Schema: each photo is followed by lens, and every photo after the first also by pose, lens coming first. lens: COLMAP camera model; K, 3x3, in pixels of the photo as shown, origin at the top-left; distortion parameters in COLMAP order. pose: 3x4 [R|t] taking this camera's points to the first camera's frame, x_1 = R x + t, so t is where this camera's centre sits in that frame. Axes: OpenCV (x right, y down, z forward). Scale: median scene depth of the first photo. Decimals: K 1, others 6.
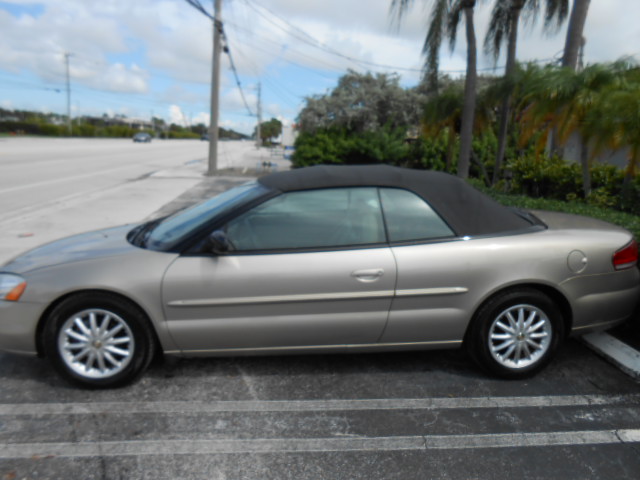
lens RADIAL K [[482.2, 0, 321.9], [0, 482.2, 237.8], [0, 0, 1]] dist [-0.042572, 0.037696]
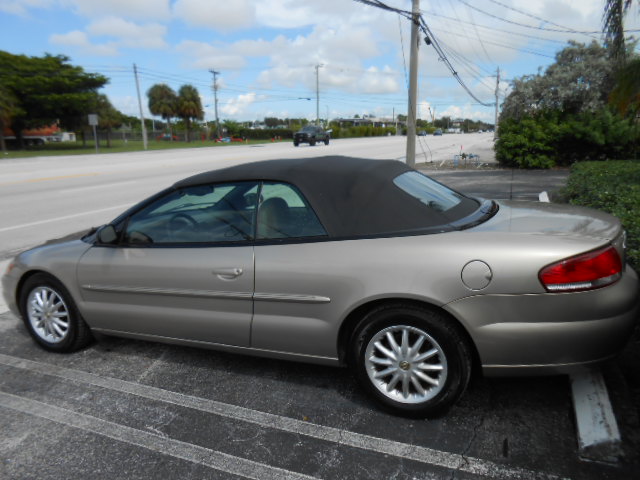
lens RADIAL K [[482.2, 0, 322.5], [0, 482.2, 235.9], [0, 0, 1]] dist [-0.042572, 0.037696]
pose [[0.878887, 0.029020, -0.476146, 0.662525], [-0.024887, 0.999578, 0.014985, -0.016561], [0.476380, -0.001321, 0.879239, 0.229234]]
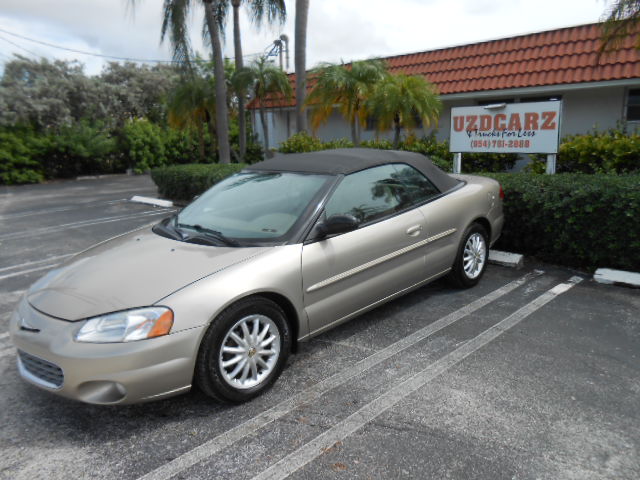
lens RADIAL K [[482.2, 0, 321.0], [0, 482.2, 238.2], [0, 0, 1]] dist [-0.042572, 0.037696]
pose [[0.769630, -0.192192, 0.608878, -0.822762], [0.178226, 0.980382, 0.084178, -0.053171], [-0.613112, 0.043732, 0.788785, 0.125229]]
